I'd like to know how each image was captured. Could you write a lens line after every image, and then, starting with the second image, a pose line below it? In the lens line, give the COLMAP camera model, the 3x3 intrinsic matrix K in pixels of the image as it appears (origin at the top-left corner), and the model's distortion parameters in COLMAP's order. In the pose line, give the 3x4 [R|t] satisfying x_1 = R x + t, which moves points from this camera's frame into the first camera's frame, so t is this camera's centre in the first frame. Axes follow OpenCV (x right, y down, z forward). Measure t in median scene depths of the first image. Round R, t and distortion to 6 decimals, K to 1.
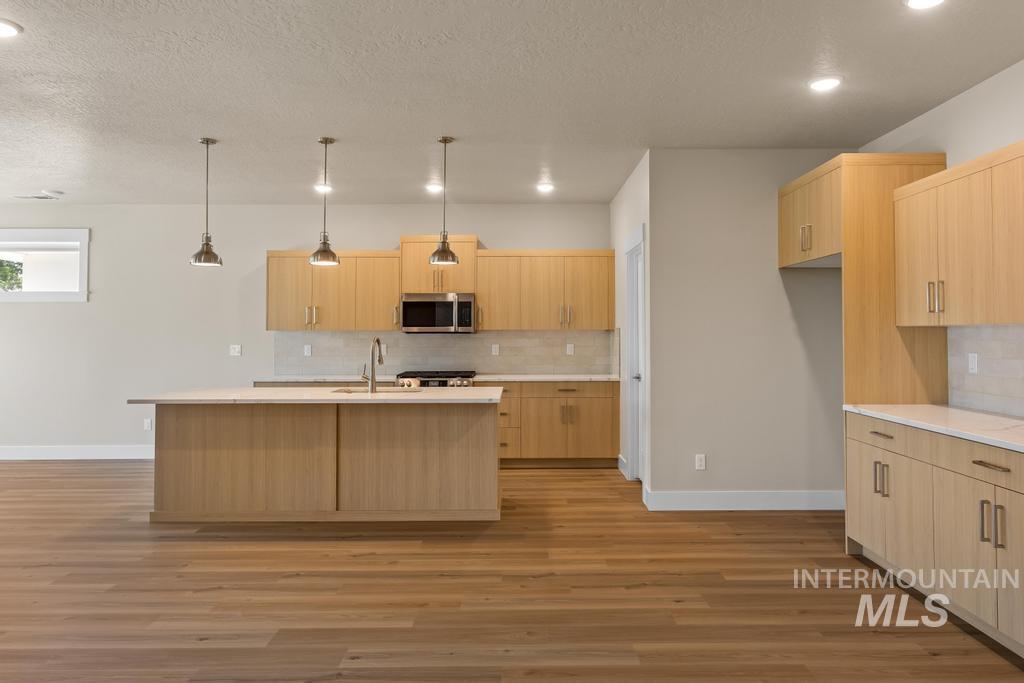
lens RADIAL K [[669.2, 0, 519.4], [0, 669.2, 315.0], [0, 0, 1]] dist [-0.003616, 0.007345]
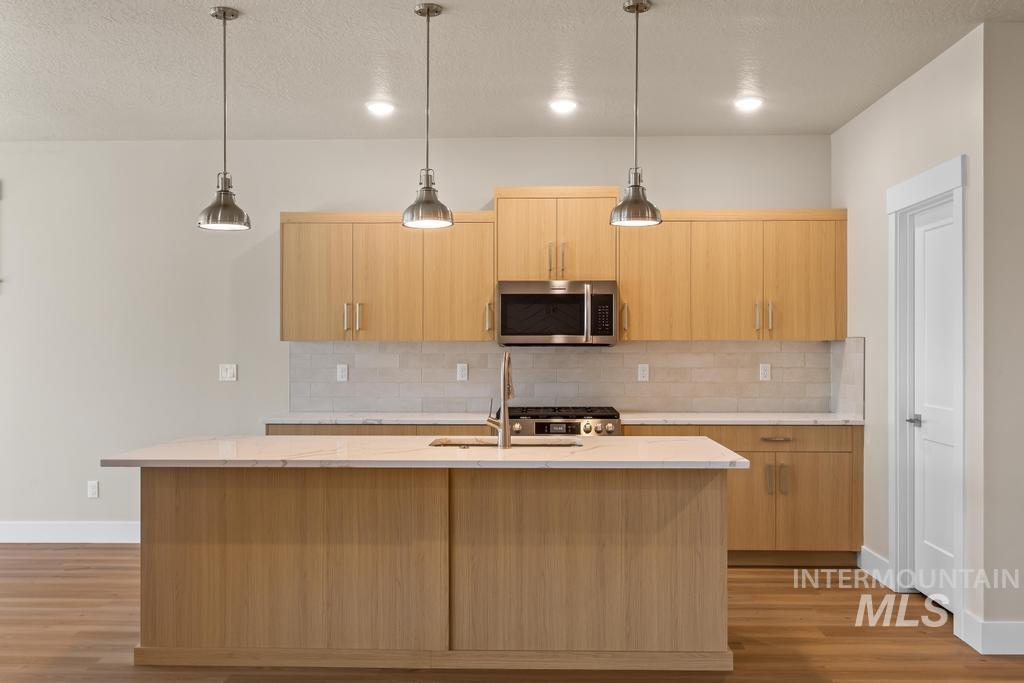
lens RADIAL K [[940.1, 0, 512.2], [0, 940.1, 344.5], [0, 0, 1]] dist [-0.006385, -0.000314]
pose [[0.999418, 0.001384, -0.034093, -0.174247], [-0.000528, 0.999685, 0.025097, 0.005619], [0.034117, -0.025064, 0.999103, 0.174823]]
